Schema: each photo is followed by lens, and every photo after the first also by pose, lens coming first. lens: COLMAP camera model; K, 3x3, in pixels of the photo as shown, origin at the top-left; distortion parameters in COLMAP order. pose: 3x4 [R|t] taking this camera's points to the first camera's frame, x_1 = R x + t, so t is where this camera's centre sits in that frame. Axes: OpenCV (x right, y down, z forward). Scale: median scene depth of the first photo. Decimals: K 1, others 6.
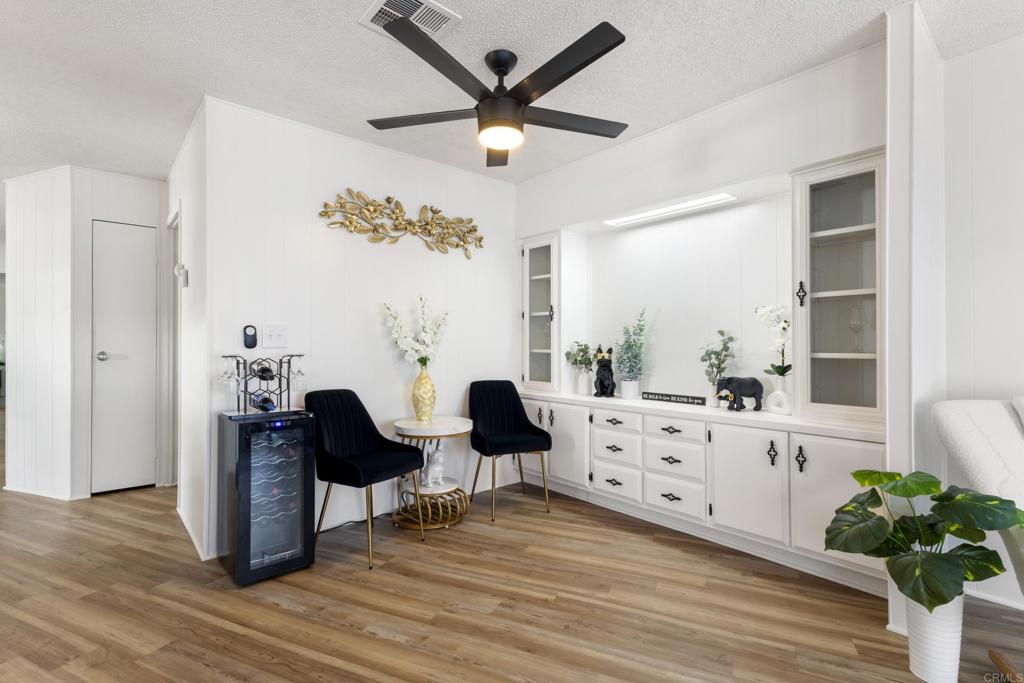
lens RADIAL K [[478.5, 0, 512.7], [0, 478.5, 337.8], [0, 0, 1]] dist [0.010621, 0.000671]
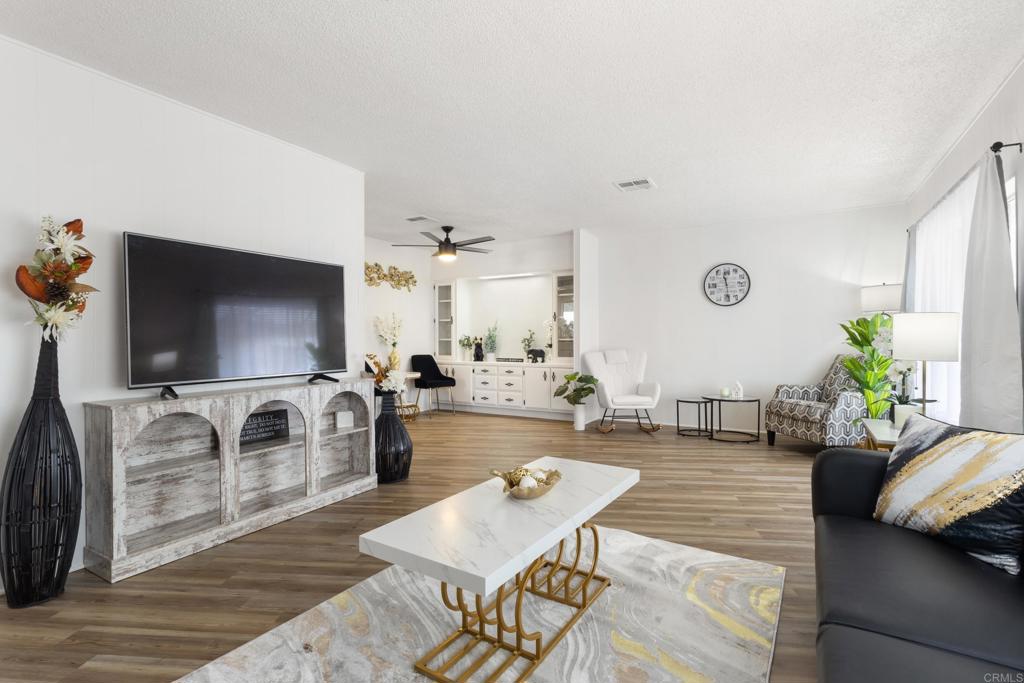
lens RADIAL K [[478.5, 0, 512.7], [0, 478.5, 337.8], [0, 0, 1]] dist [0.010621, 0.000671]
pose [[0.946566, -0.005492, 0.322464, -0.348118], [0.000406, 0.999874, 0.015838, -0.011375], [-0.322510, -0.014861, 0.946449, -1.040947]]
